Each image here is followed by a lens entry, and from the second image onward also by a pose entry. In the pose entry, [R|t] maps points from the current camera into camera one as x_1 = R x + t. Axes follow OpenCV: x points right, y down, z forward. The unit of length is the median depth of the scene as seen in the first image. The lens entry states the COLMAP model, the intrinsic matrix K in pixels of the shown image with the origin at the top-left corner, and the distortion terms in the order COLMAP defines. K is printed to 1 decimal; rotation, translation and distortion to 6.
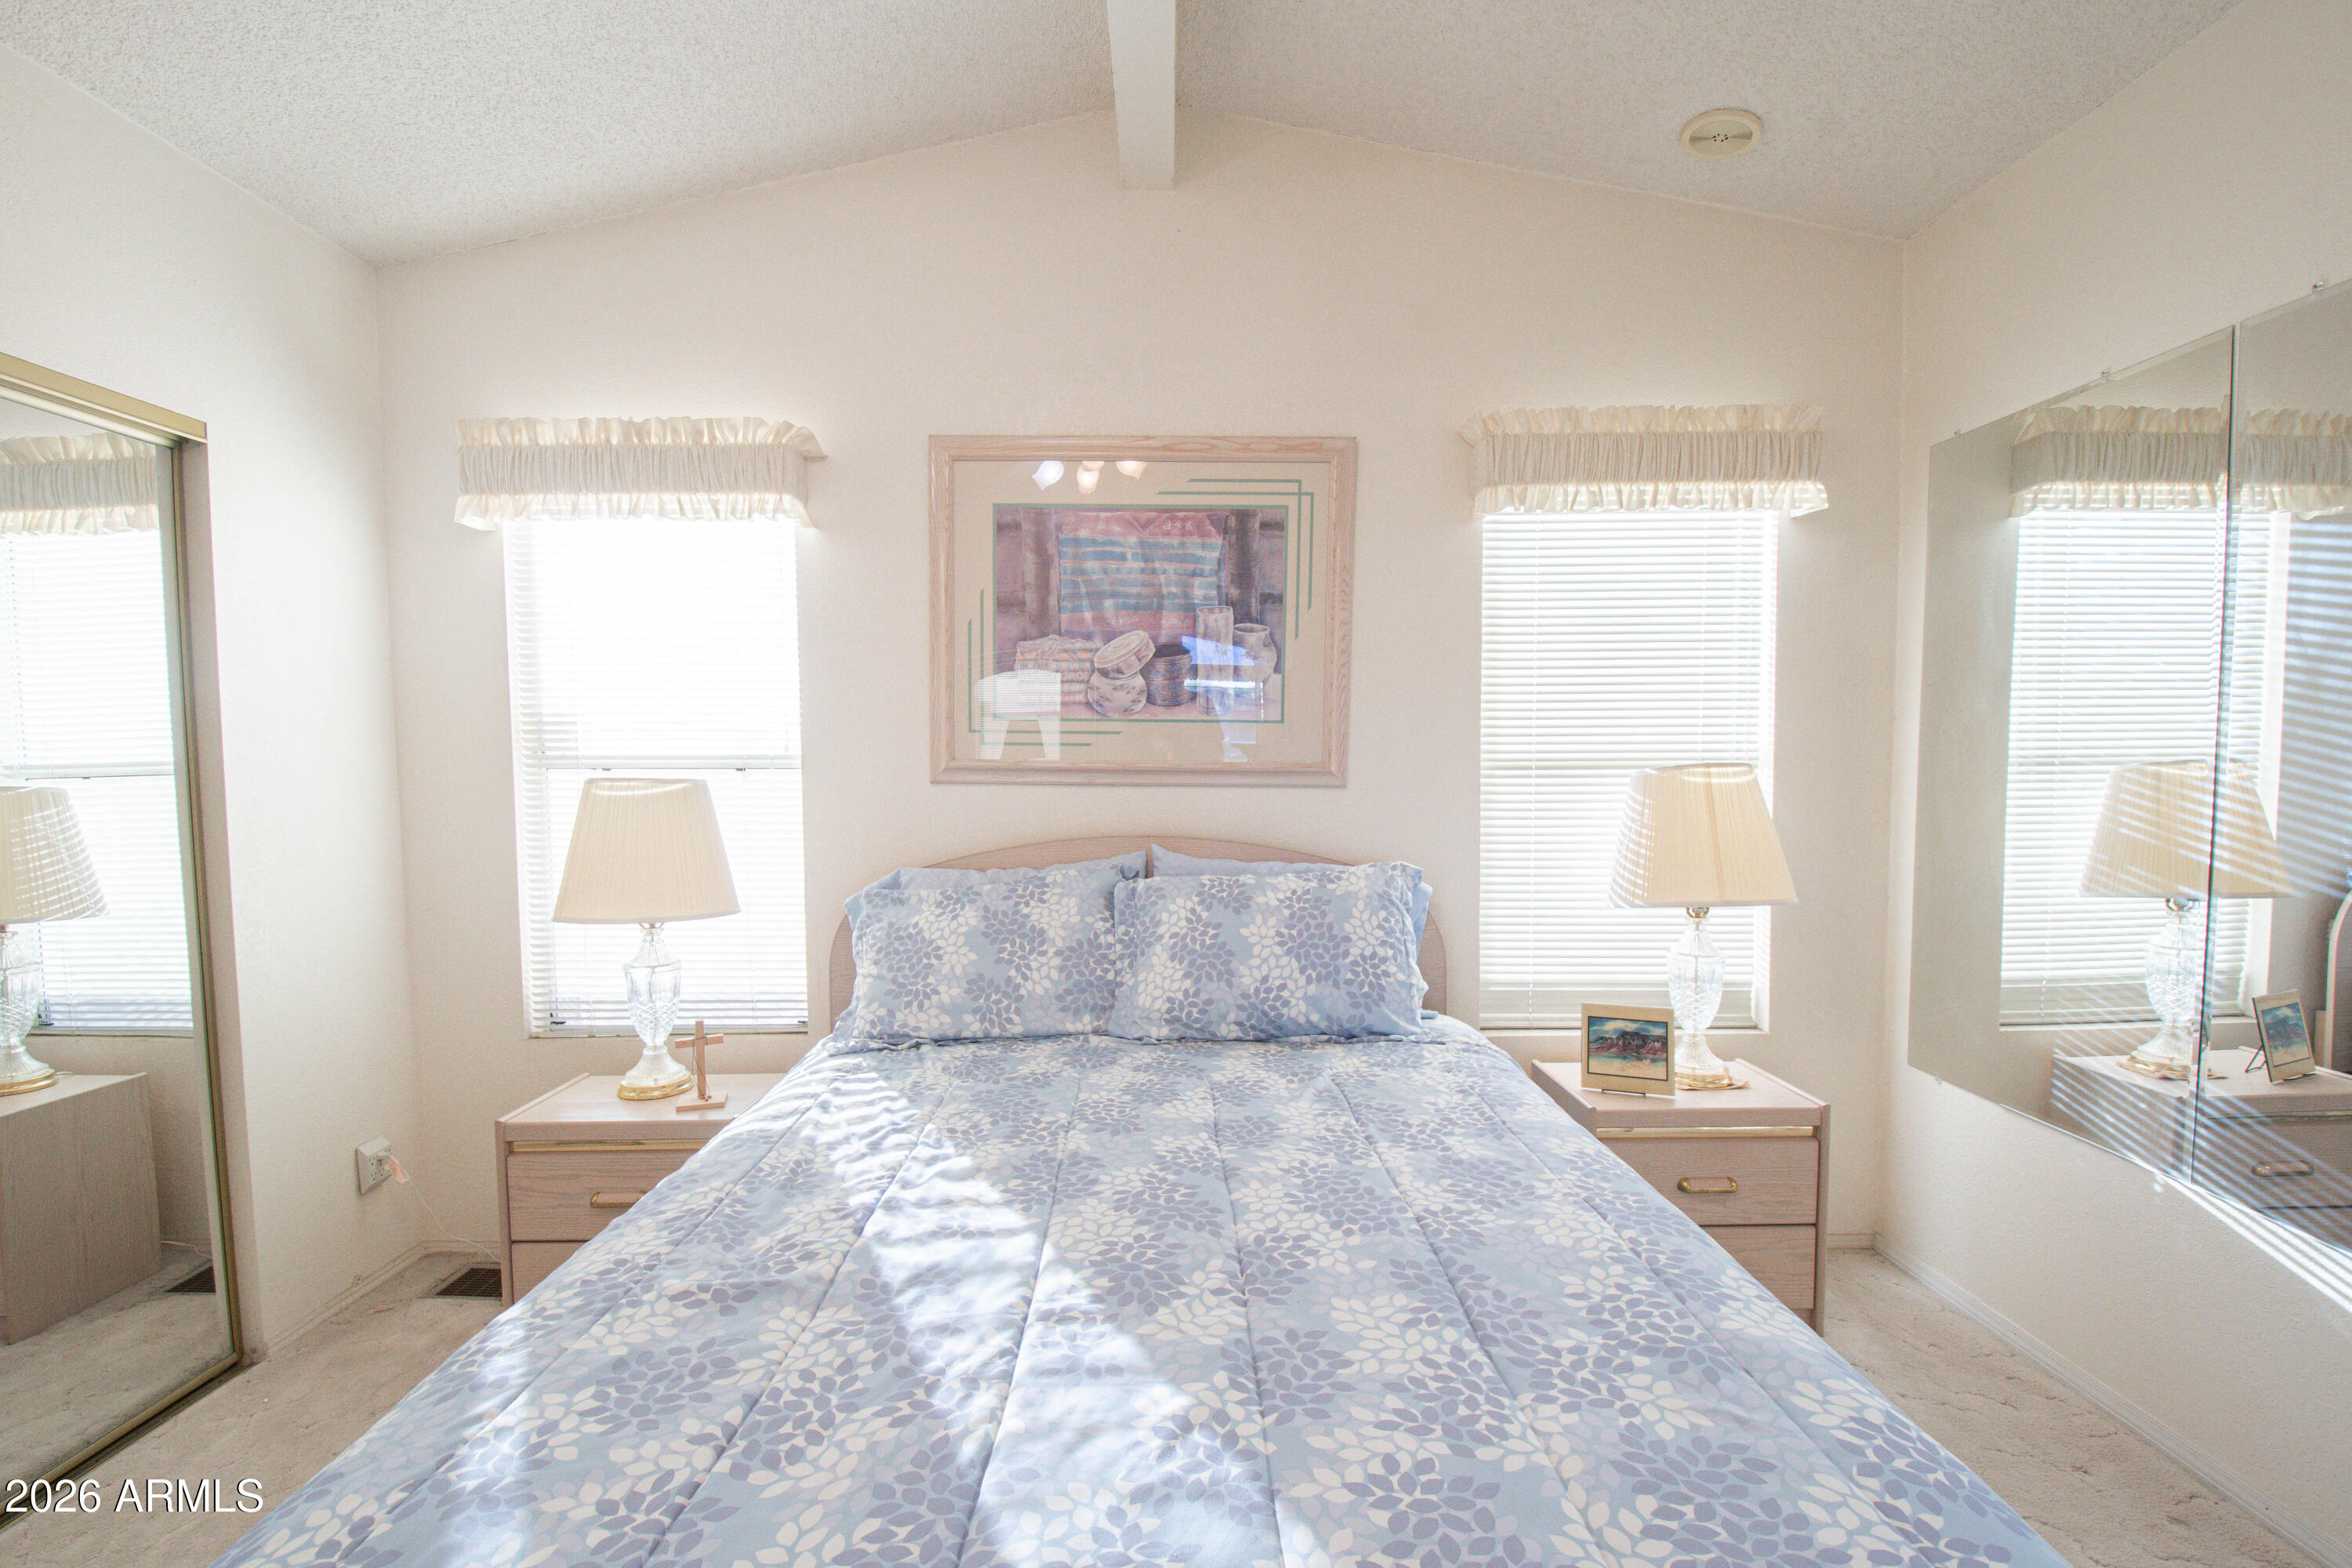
lens RADIAL K [[1049.4, 0, 1148.4], [0, 1049.4, 824.4], [0, 0, 1]] dist [-0.004026, -0.008469]
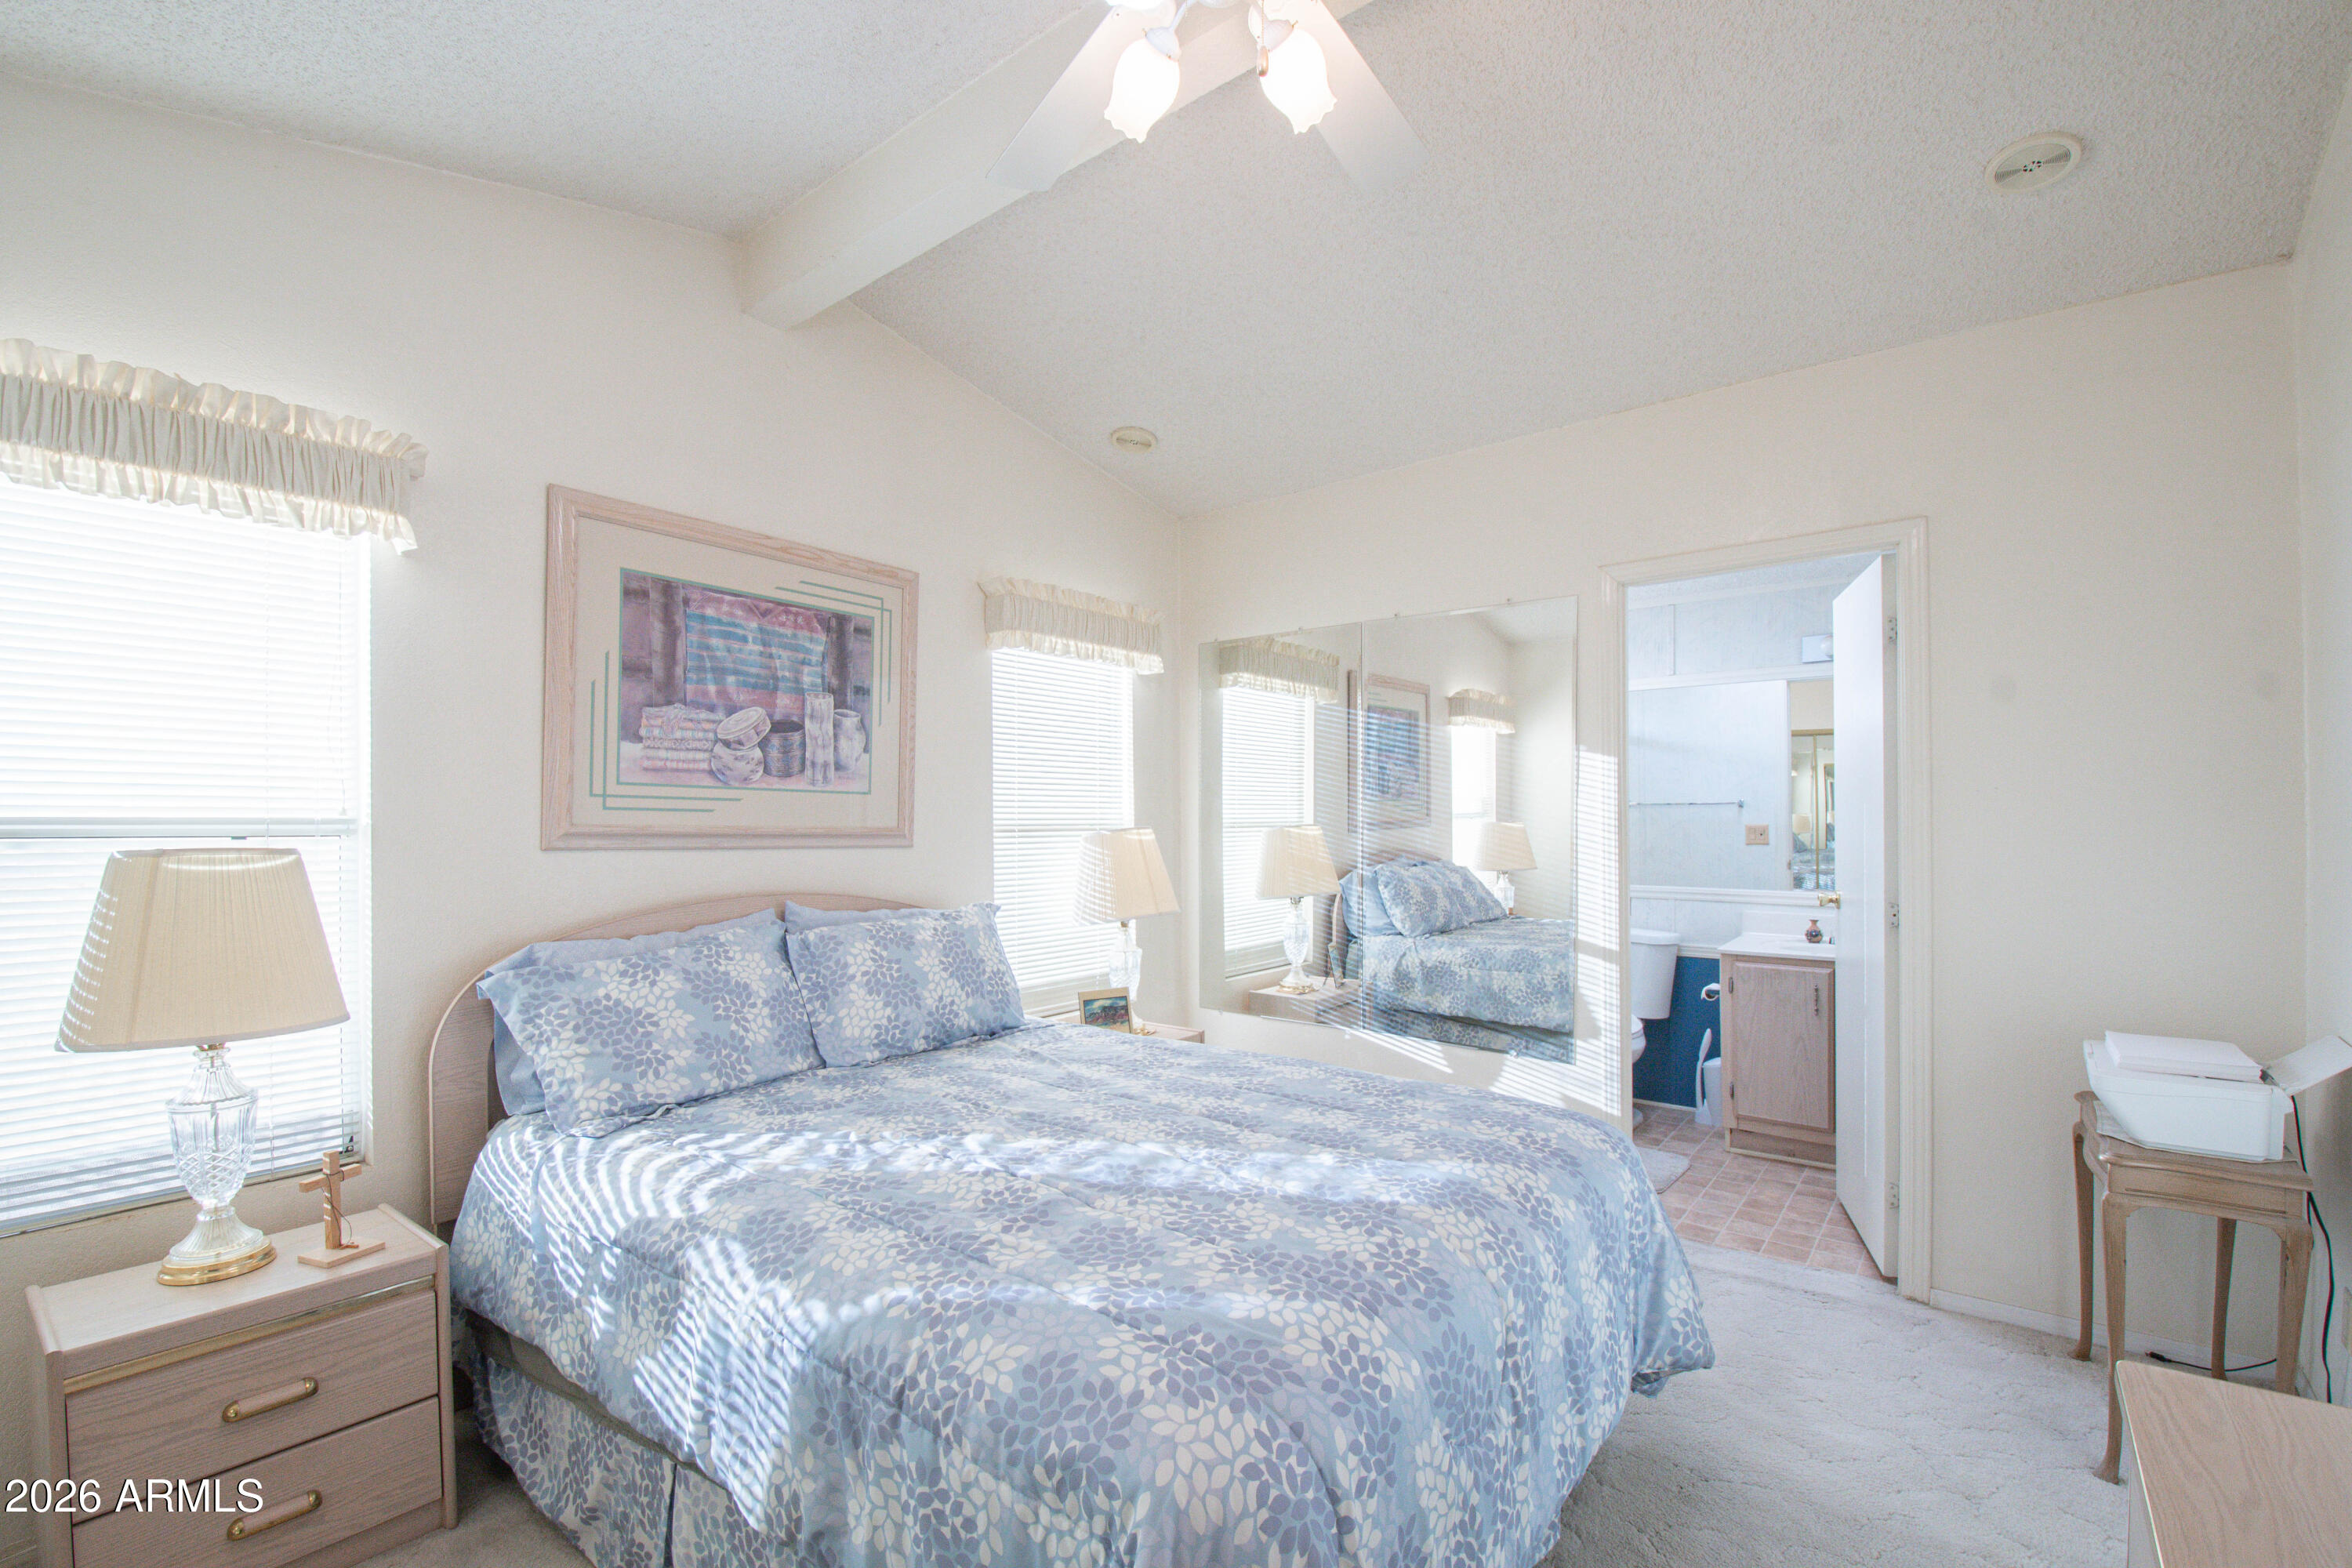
lens RADIAL K [[1049.4, 0, 1174.5], [0, 1049.4, 800.9], [0, 0, 1]] dist [-0.004026, -0.008469]
pose [[0.609416, 0.017478, 0.792658, -0.660695], [0.049881, 0.996931, -0.060332, 0.001119], [-0.791280, 0.076306, 0.606674, -0.003189]]
